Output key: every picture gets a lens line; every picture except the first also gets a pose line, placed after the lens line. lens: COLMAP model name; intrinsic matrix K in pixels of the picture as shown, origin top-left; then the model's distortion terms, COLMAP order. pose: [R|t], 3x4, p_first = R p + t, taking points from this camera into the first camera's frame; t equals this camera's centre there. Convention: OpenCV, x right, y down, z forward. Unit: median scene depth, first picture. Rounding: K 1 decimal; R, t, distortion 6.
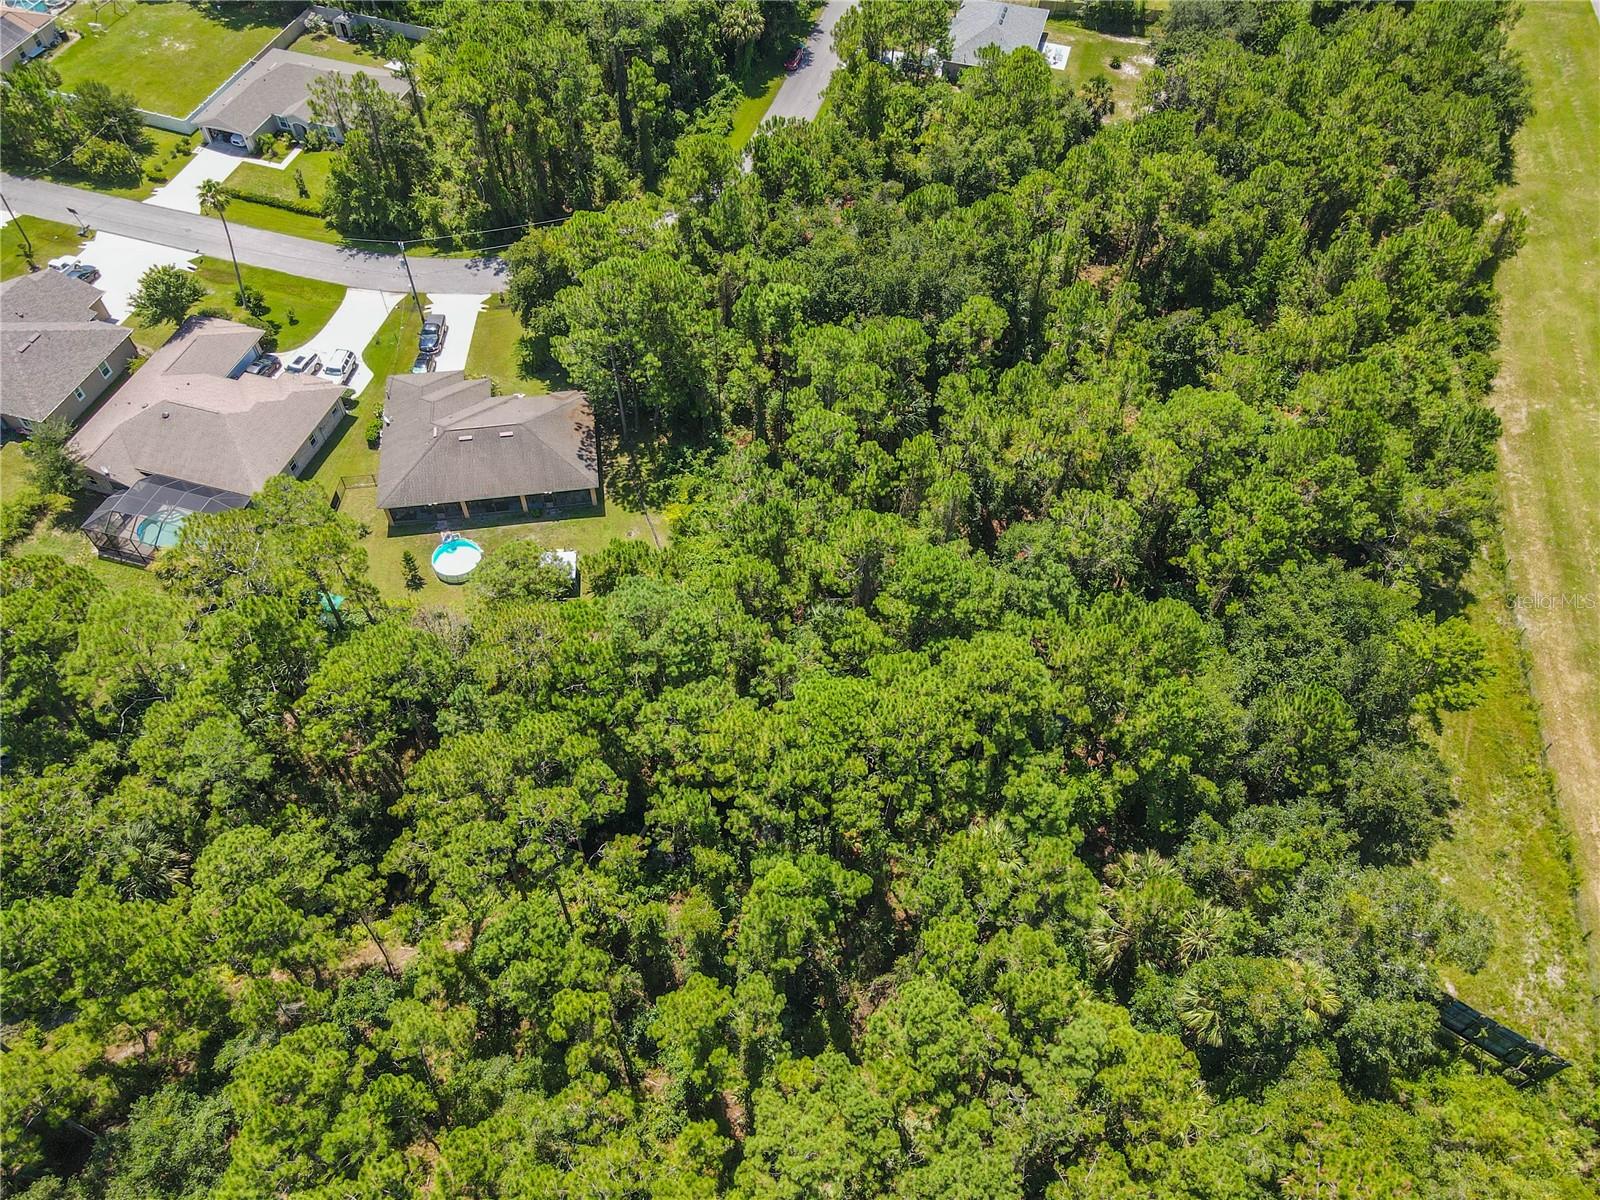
lens RADIAL K [[1155.1, 0, 797.9], [0, 1155.1, 598.1], [0, 0, 1]] dist [0.031089, 0.035030]
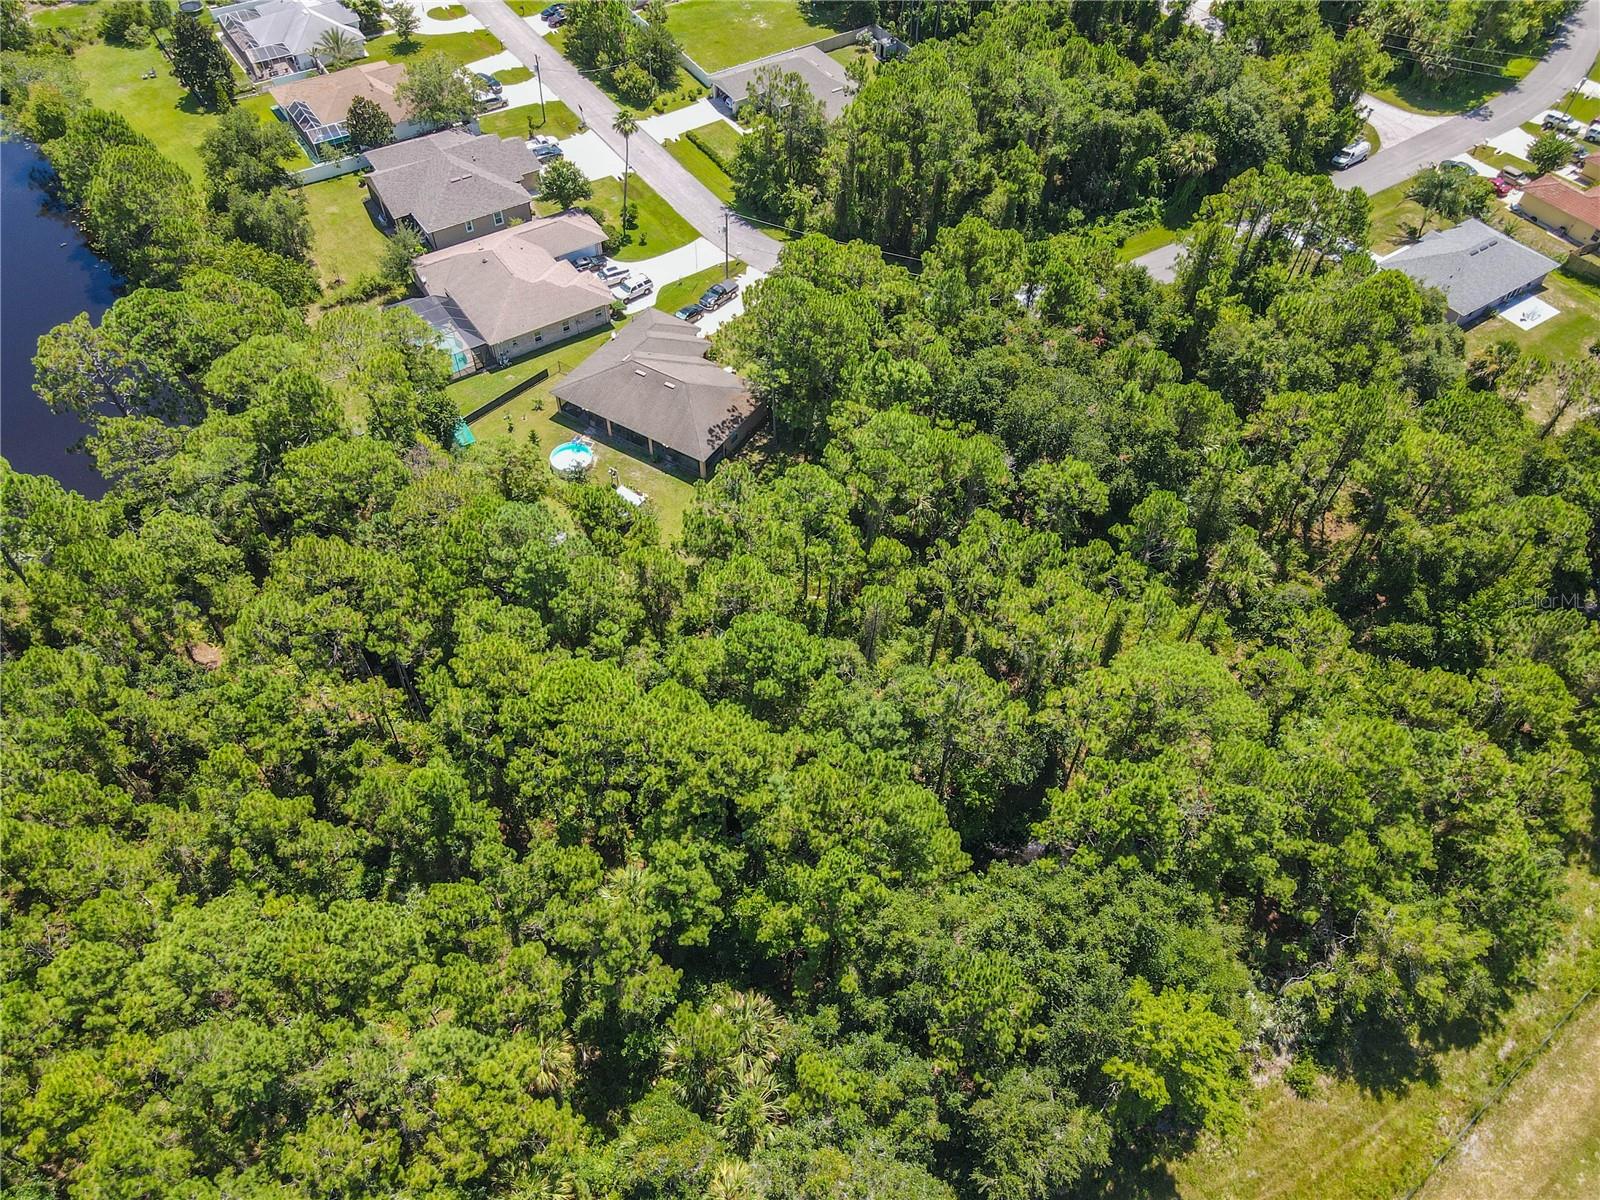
lens RADIAL K [[1154.1, 0, 799.8], [0, 1154.1, 603.5], [0, 0, 1]] dist [0.045747, 0.010437]
pose [[0.761870, 0.493725, -0.419272, 0.426398], [-0.515212, 0.854223, 0.069709, -0.107077], [0.392569, 0.162905, 0.905180, 0.074749]]
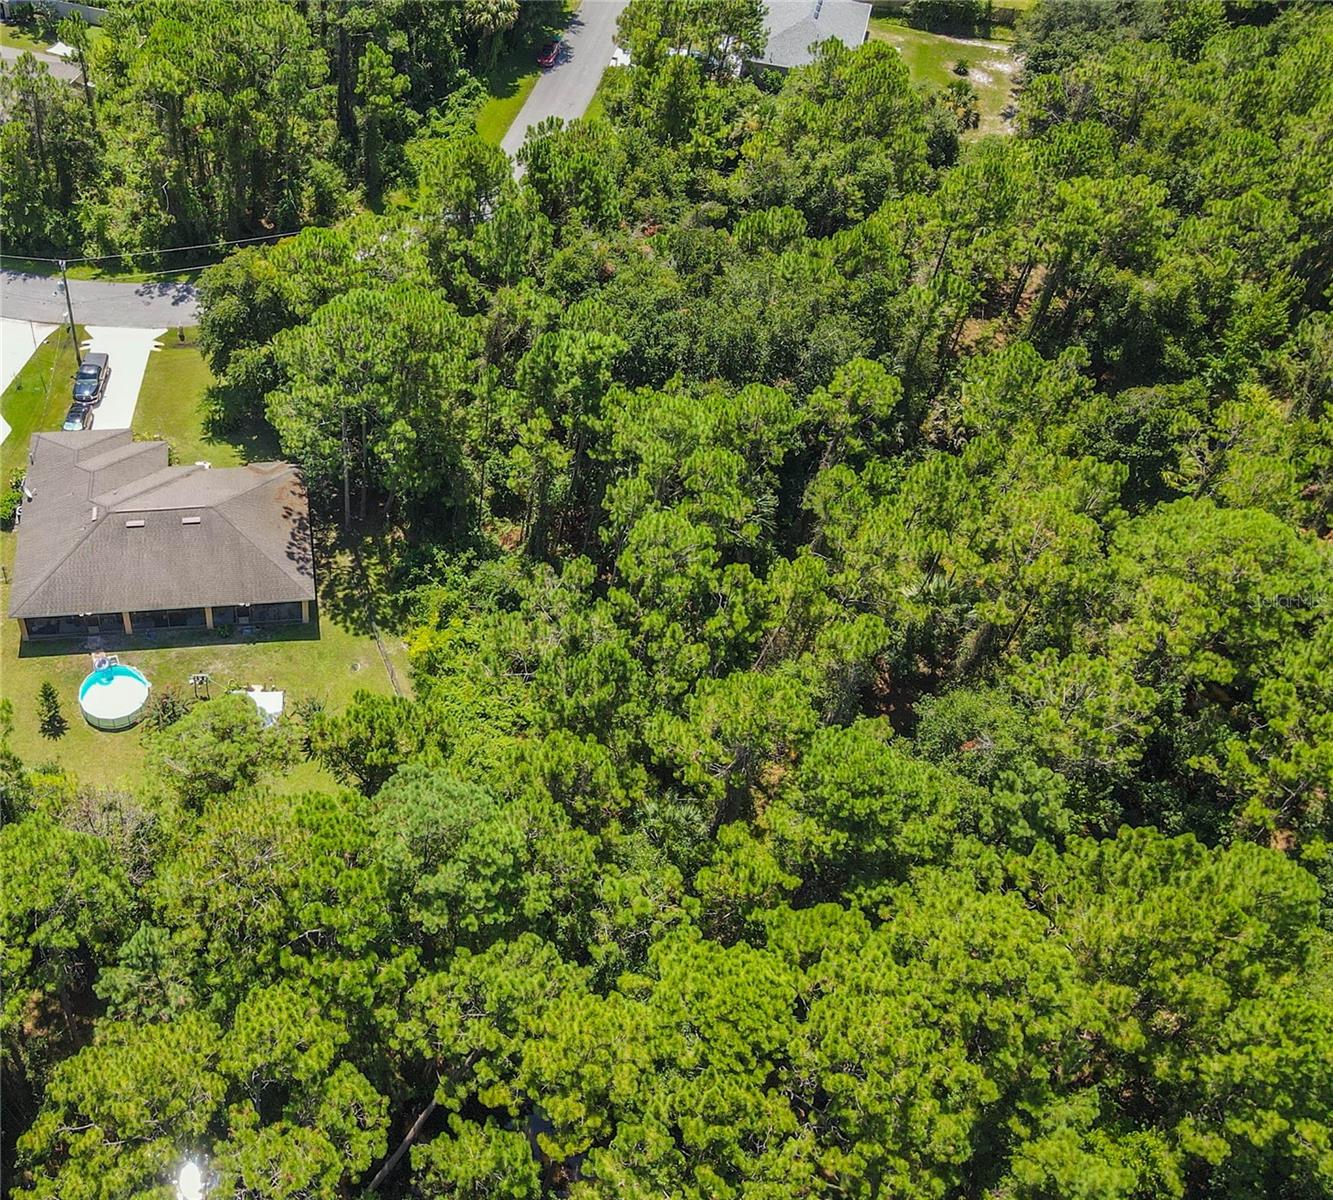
lens RADIAL K [[1374.4, 0, 383.2], [0, 1374.4, 489.3], [0, 0, 1]] dist [0.018870, 0.052722]
pose [[0.998243, 0.040012, -0.043697, -0.097602], [-0.045634, 0.989613, -0.136321, -0.050341], [0.037788, 0.138075, 0.989701, 0.154650]]
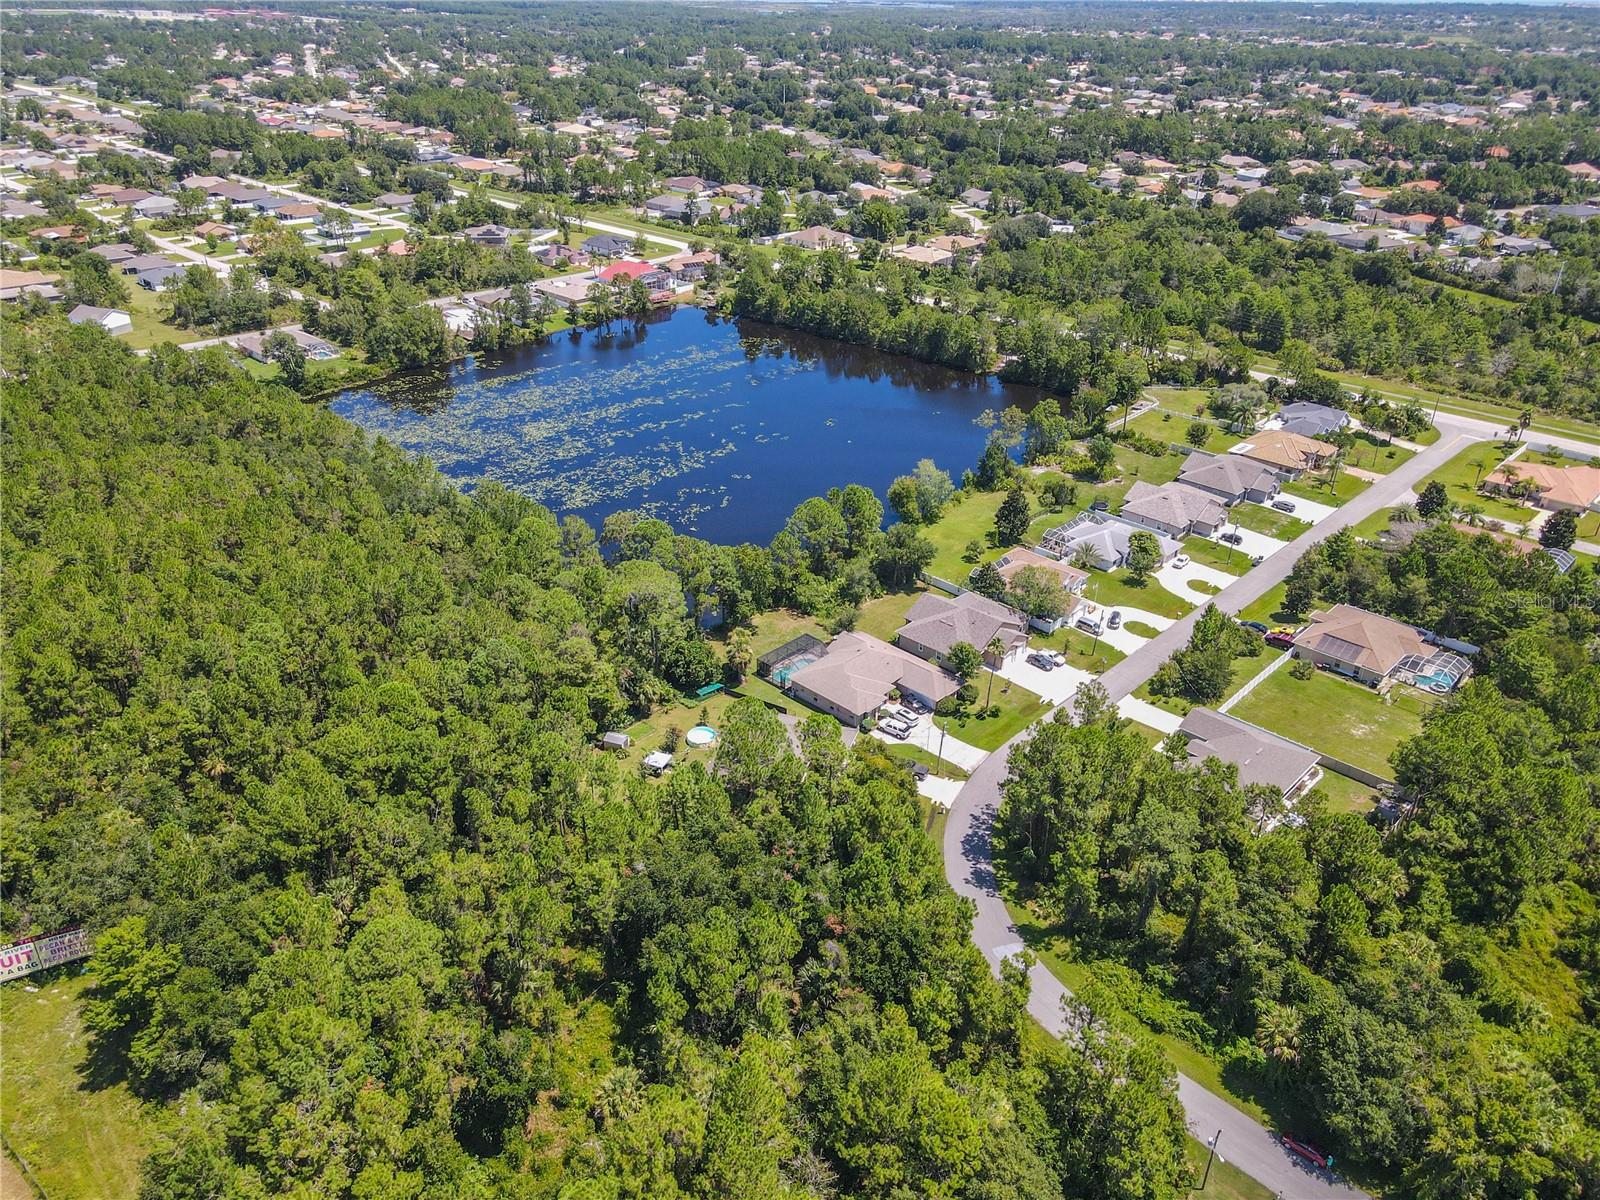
lens RADIAL K [[1164.1, 0, 798.9], [0, 1164.1, 597.6], [0, 0, 1]] dist [0.029476, 0.034601]
pose [[-0.463857, 0.394361, -0.793295, 0.900956], [-0.718610, 0.356200, 0.597261, -1.214055], [0.518108, 0.847113, 0.118166, 0.699434]]
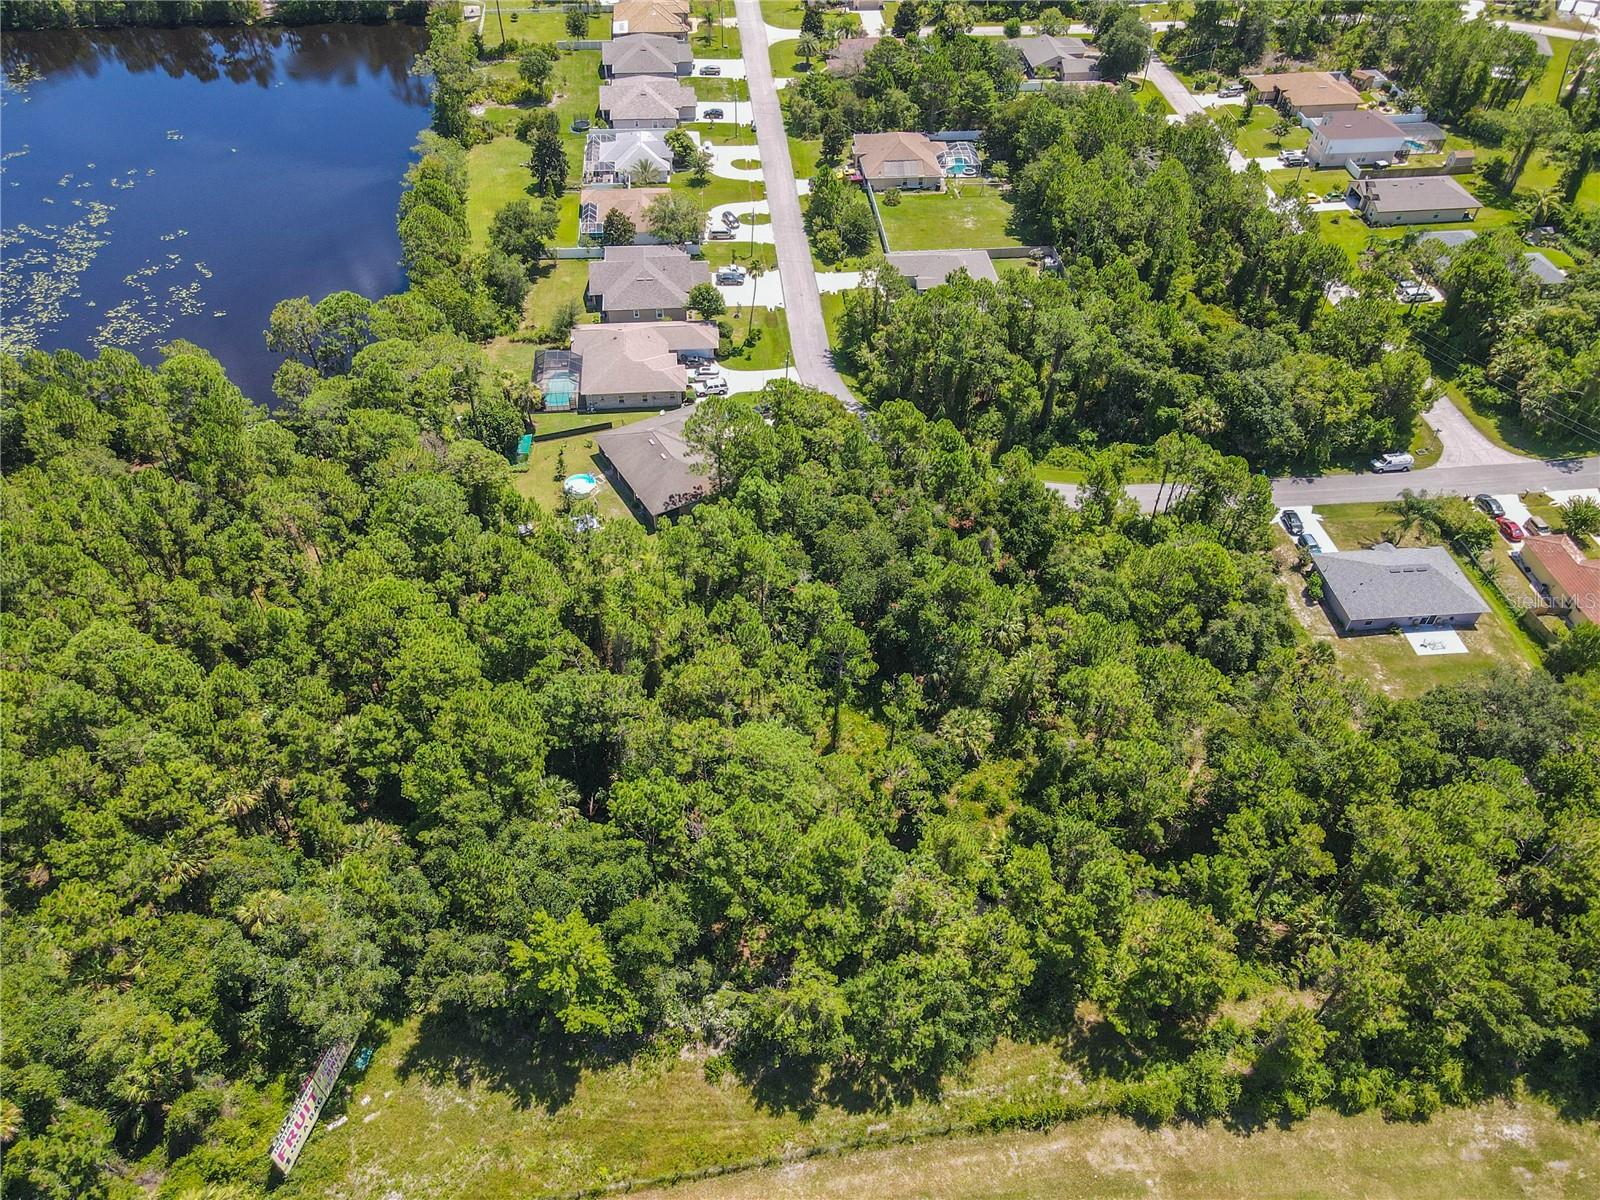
lens RADIAL K [[1155.9, 0, 798.2], [0, 1155.9, 605.1], [0, 0, 1]] dist [0.024745, 0.042779]
pose [[0.369045, 0.646206, -0.667999, 0.941039], [-0.745568, 0.634966, 0.202352, -0.458707], [0.554919, 0.423362, 0.716122, 0.124522]]
